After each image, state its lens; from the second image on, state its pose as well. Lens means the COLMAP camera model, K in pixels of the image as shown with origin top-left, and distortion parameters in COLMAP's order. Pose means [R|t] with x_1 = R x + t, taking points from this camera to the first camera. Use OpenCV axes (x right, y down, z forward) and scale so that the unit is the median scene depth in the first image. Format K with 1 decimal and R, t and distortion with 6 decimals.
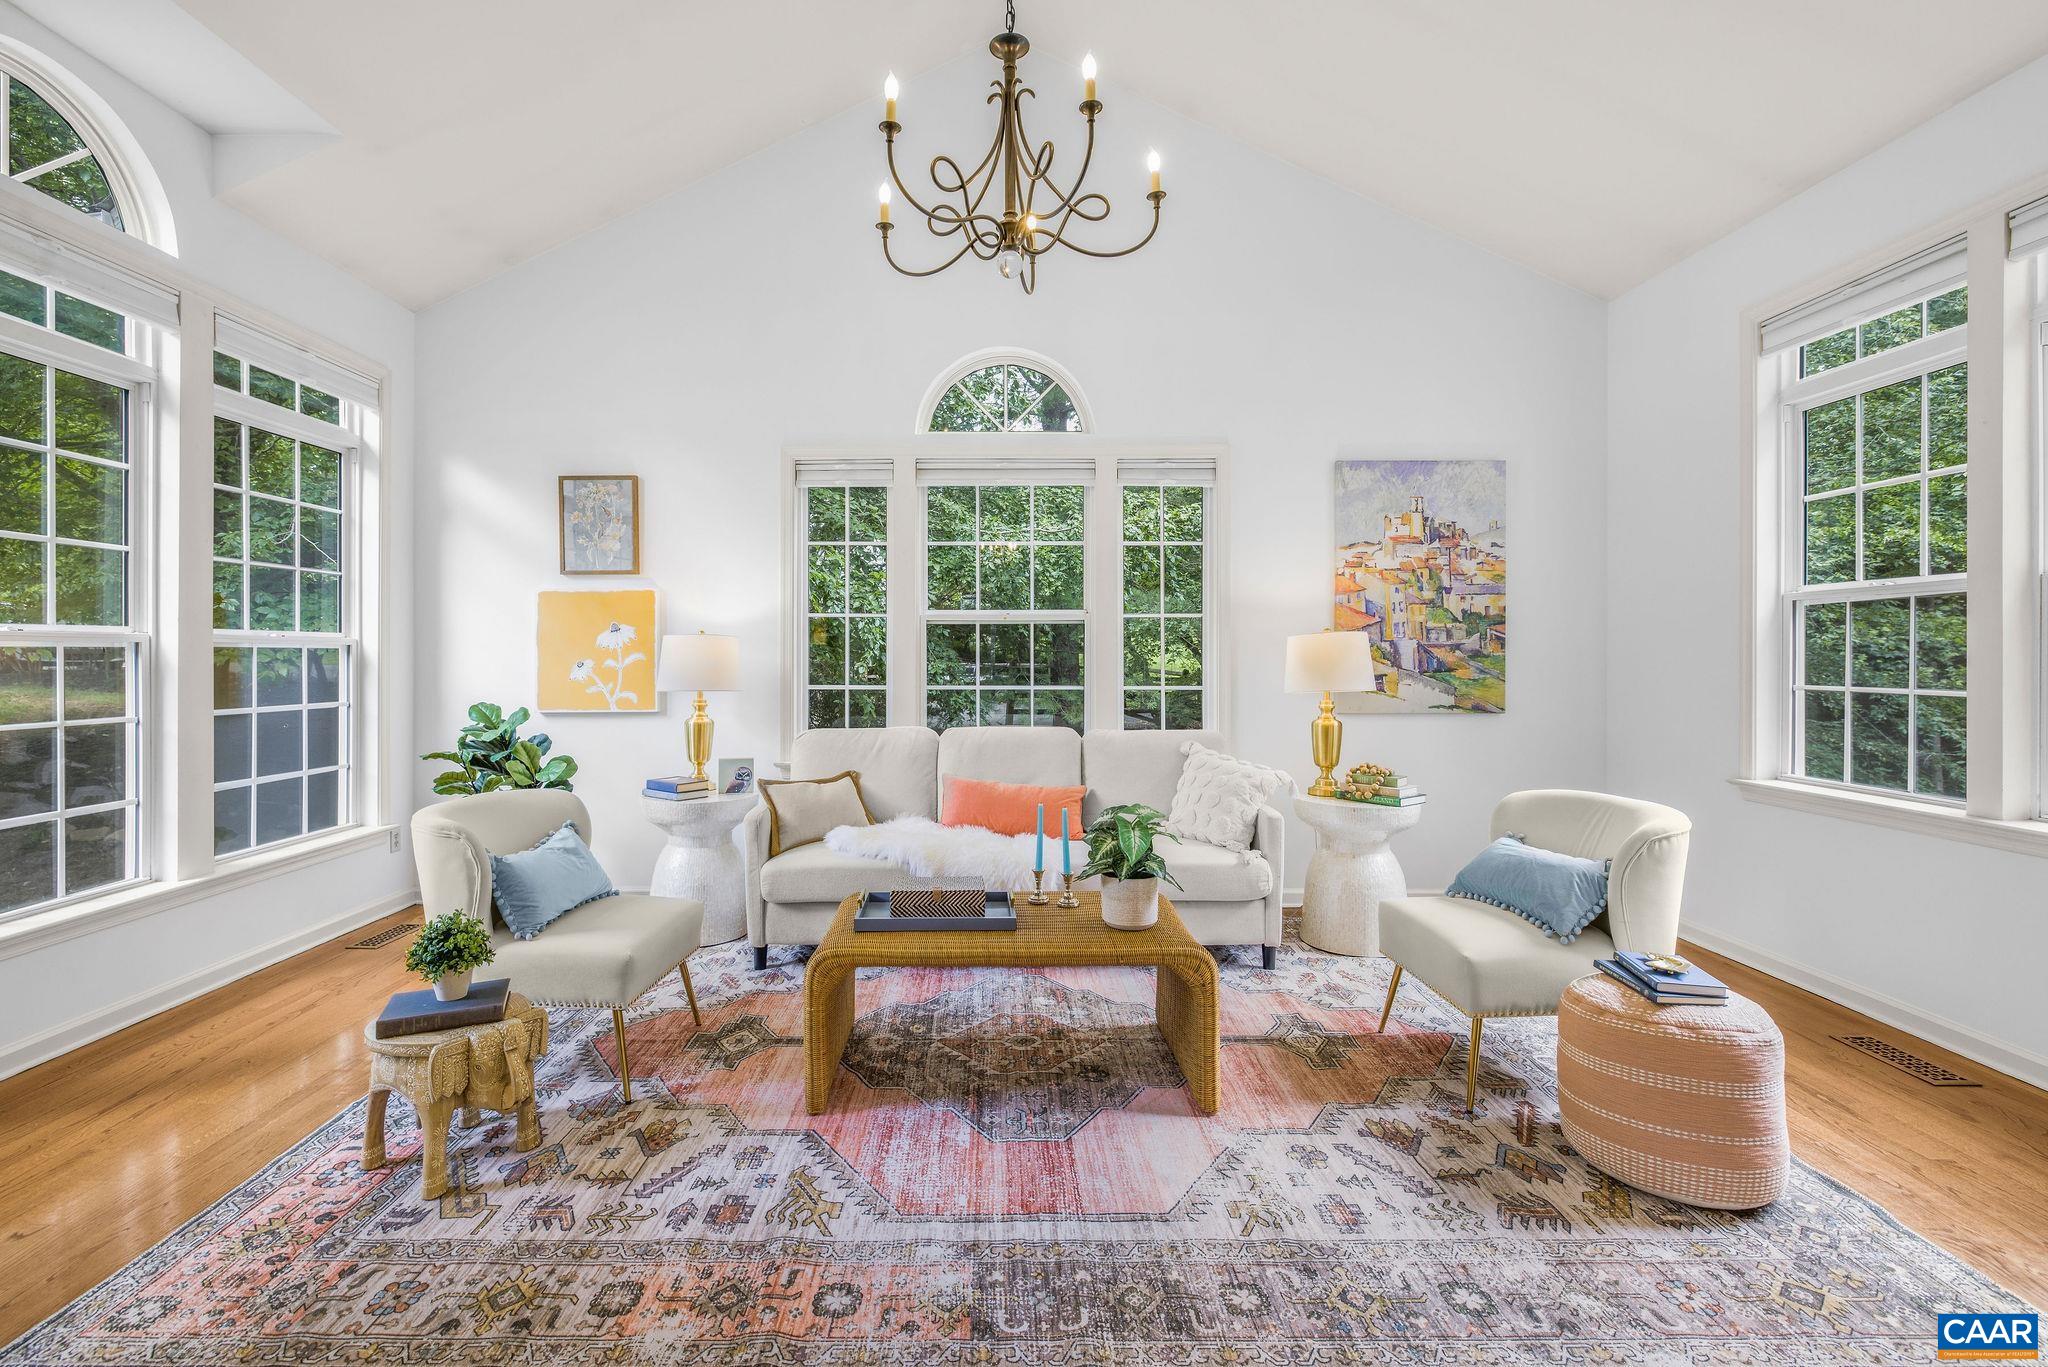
lens RADIAL K [[914.7, 0, 1013.2], [0, 914.7, 665.9], [0, 0, 1]] dist [-0.000297, -0.000073]
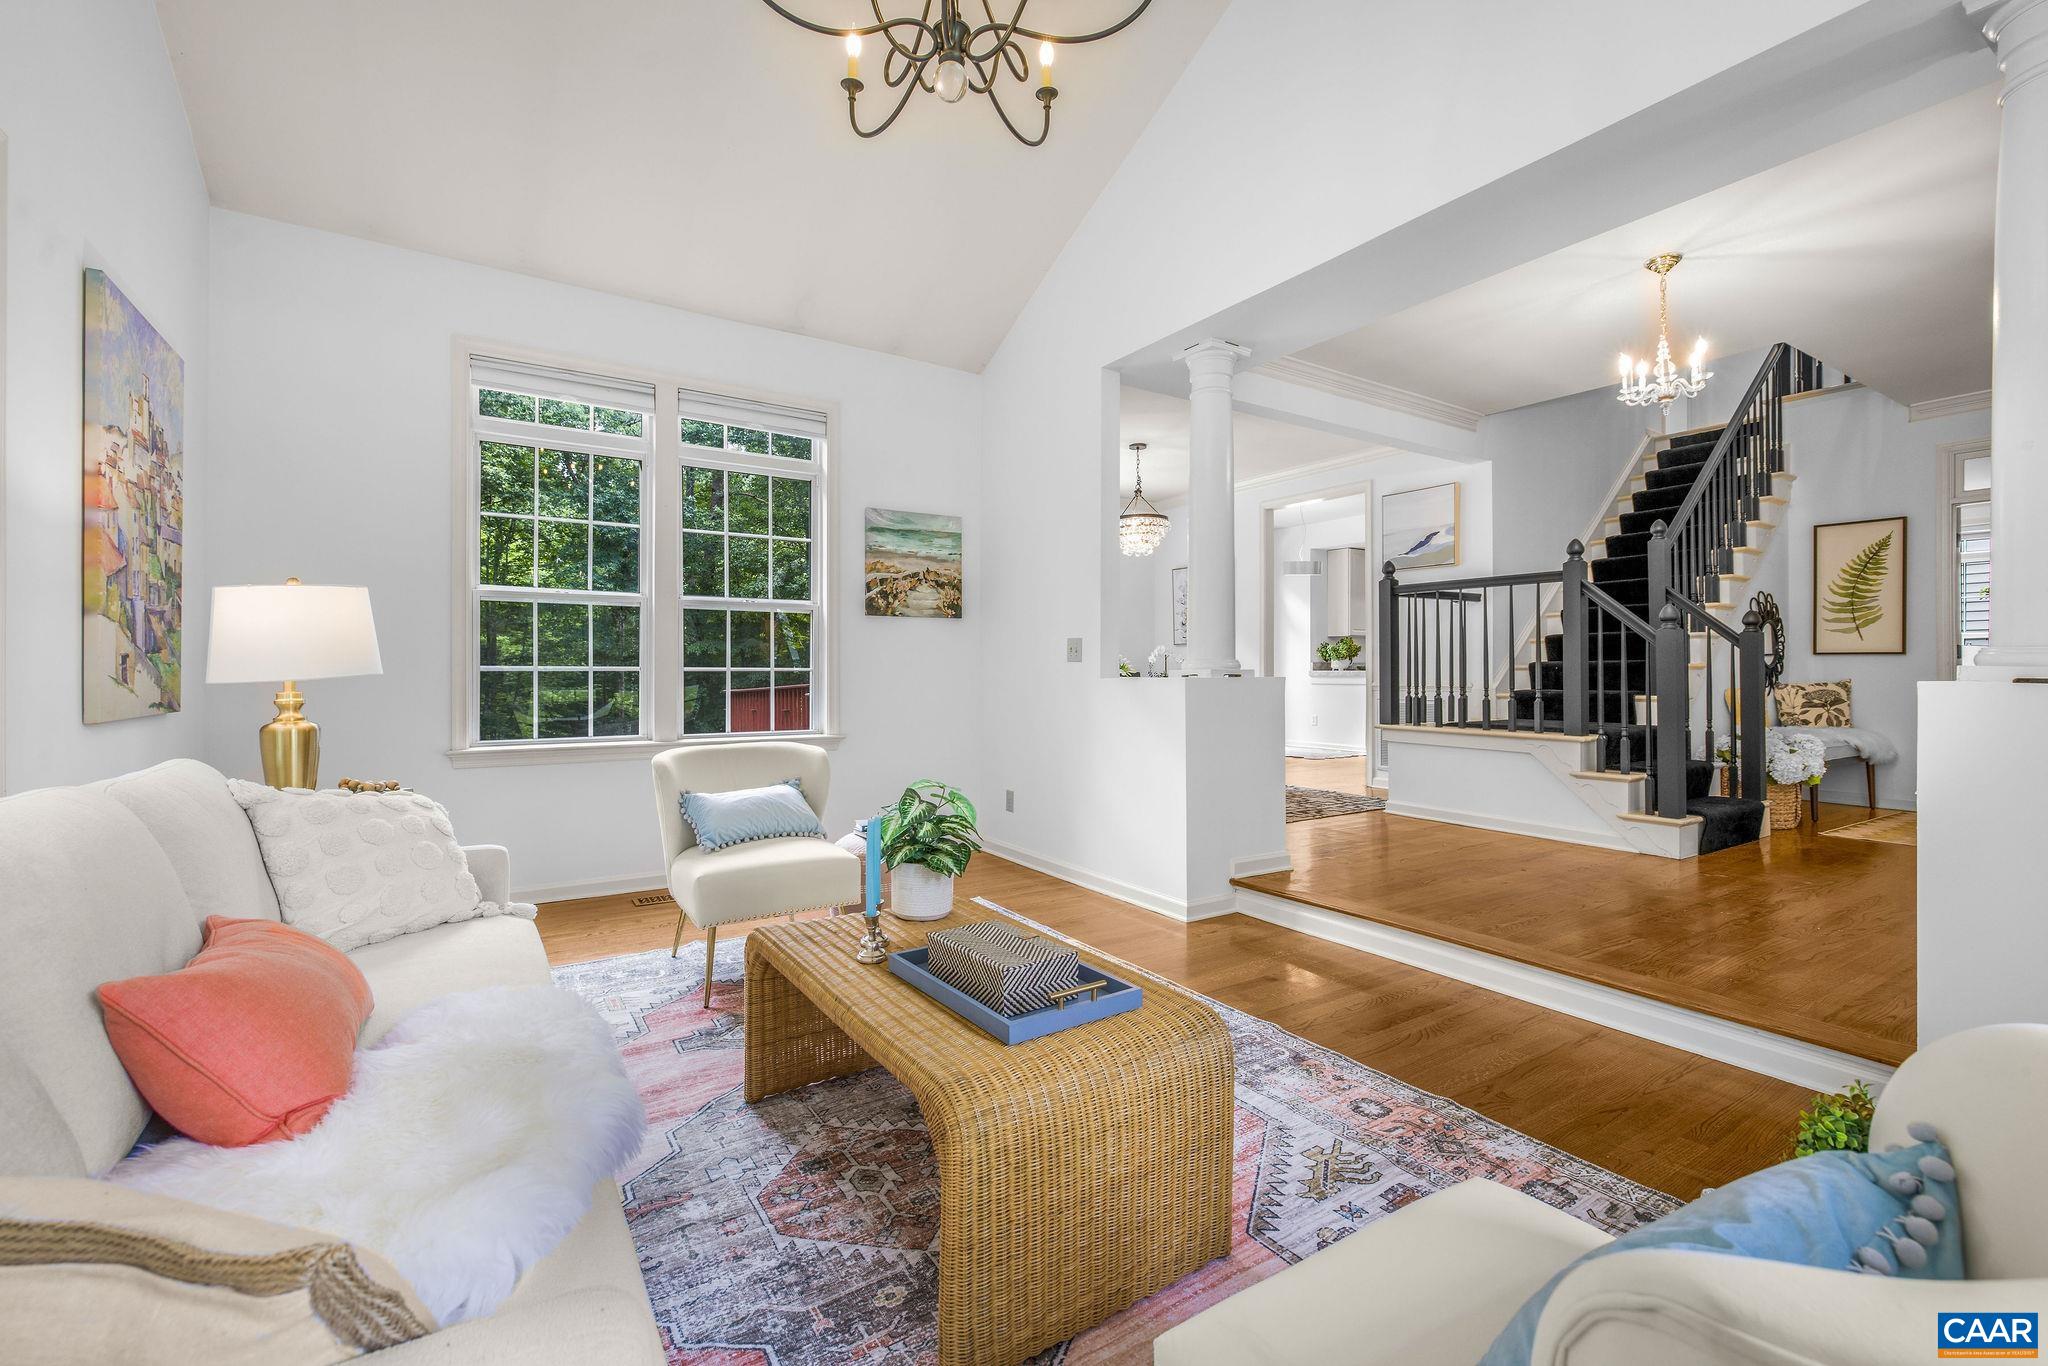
lens RADIAL K [[880.8, 0, 976.1], [0, 880.8, 664.3], [0, 0, 1]] dist [-0.001802, -0.000640]
pose [[-0.503514, 0.005724, 0.863968, -0.542499], [0.008757, 0.999961, -0.001522, 0.028655], [-0.863943, 0.006799, -0.503544, 1.147234]]
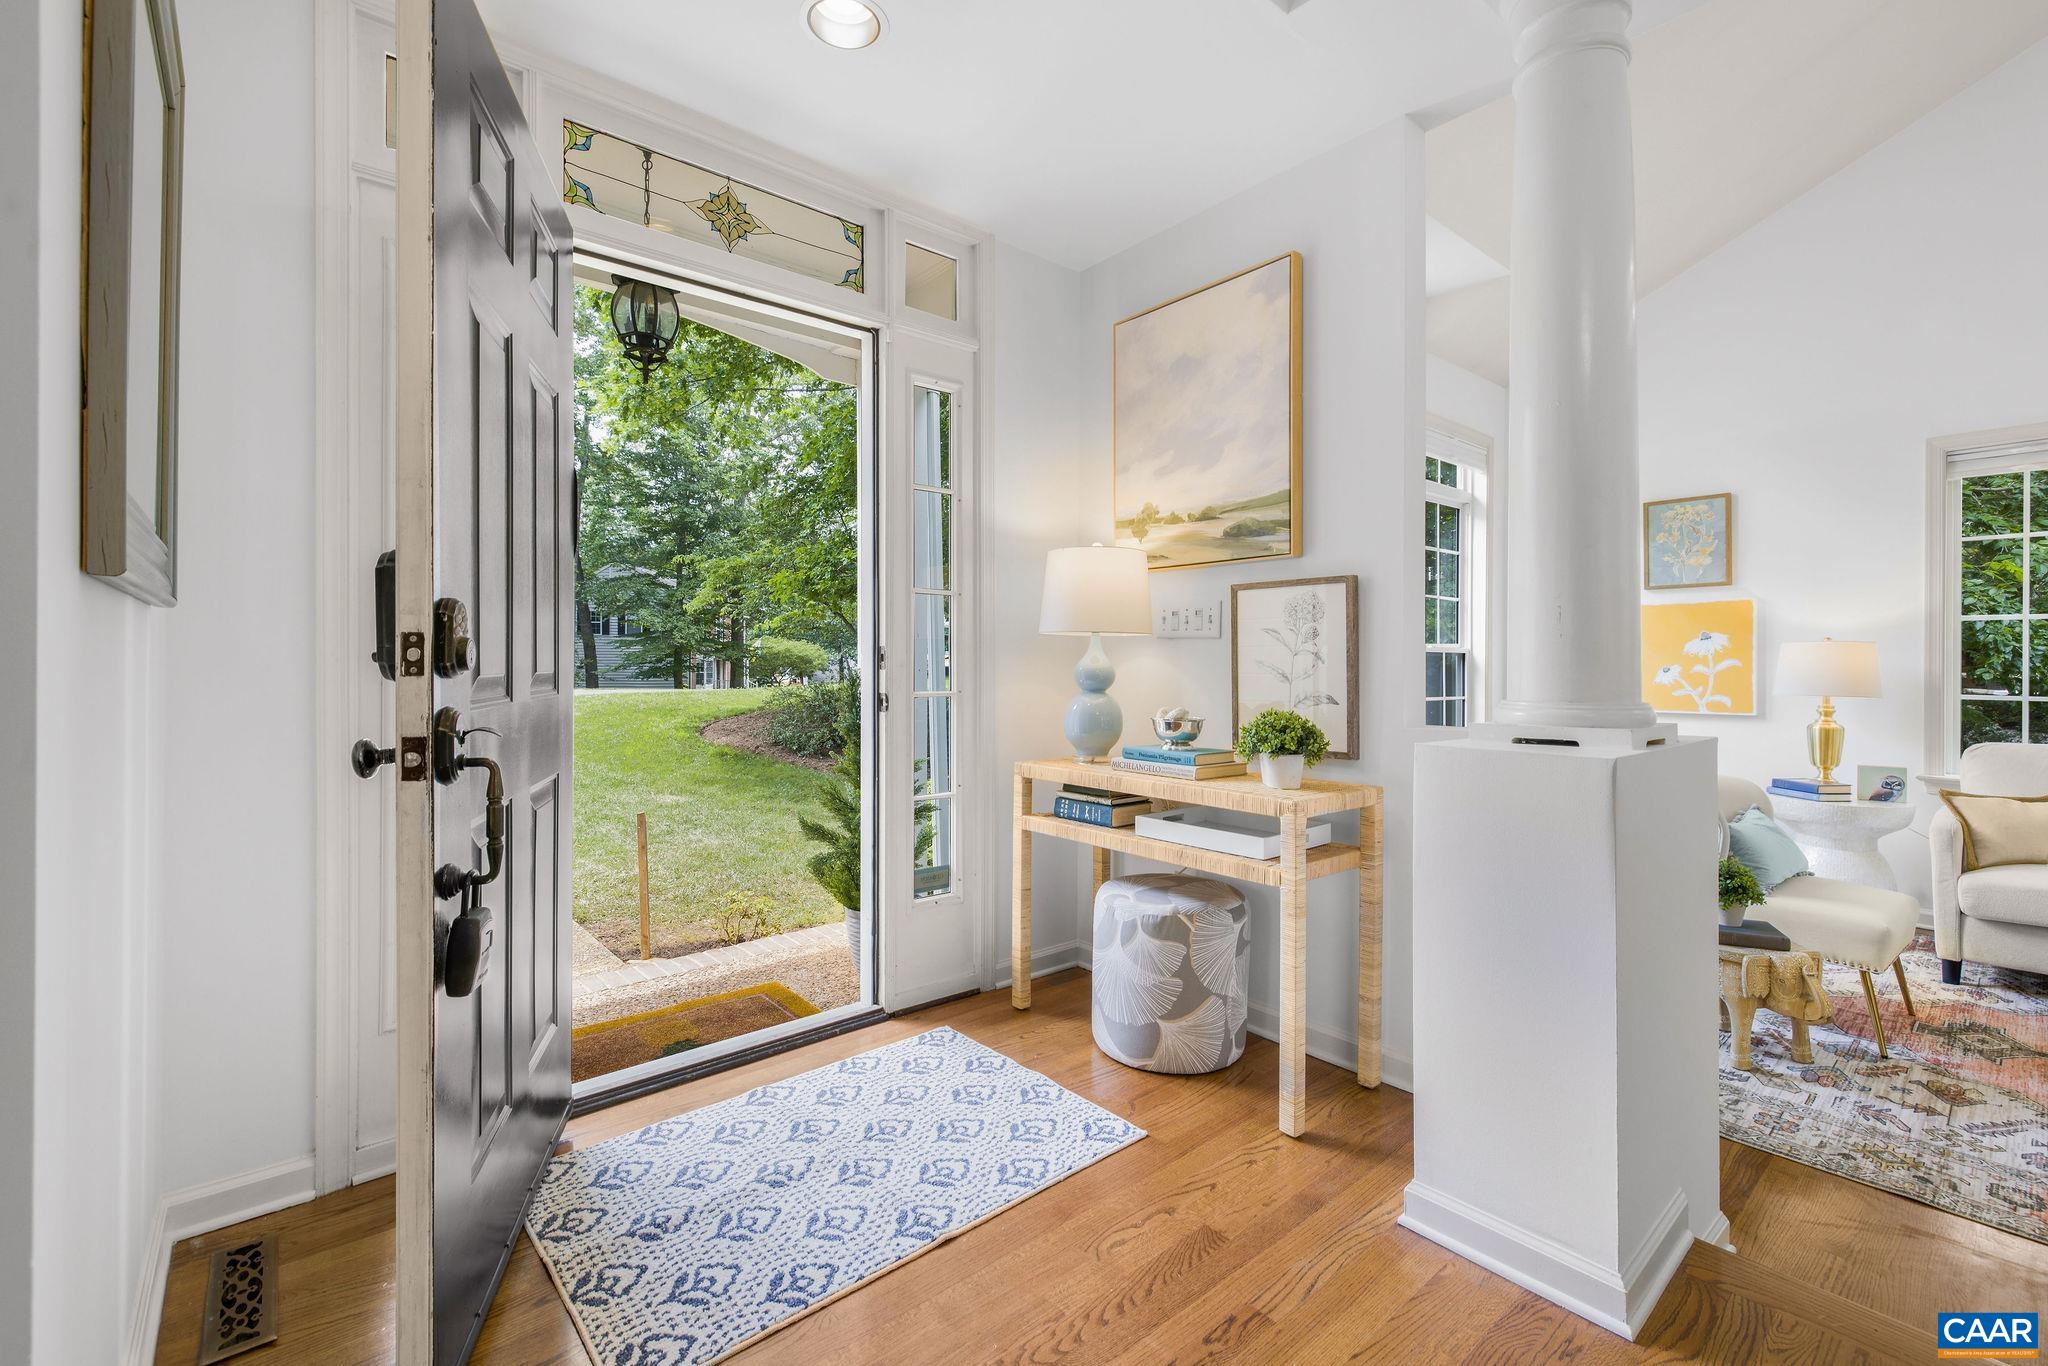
lens RADIAL K [[880.8, 0, 1019.6], [0, 880.8, 664.2], [0, 0, 1]] dist [-0.001802, -0.000640]
pose [[0.631886, 0.003284, -0.775054, -0.200388], [-0.009935, 0.999943, -0.003862, 0.005206], [0.774997, 0.010140, 0.631883, -0.405548]]
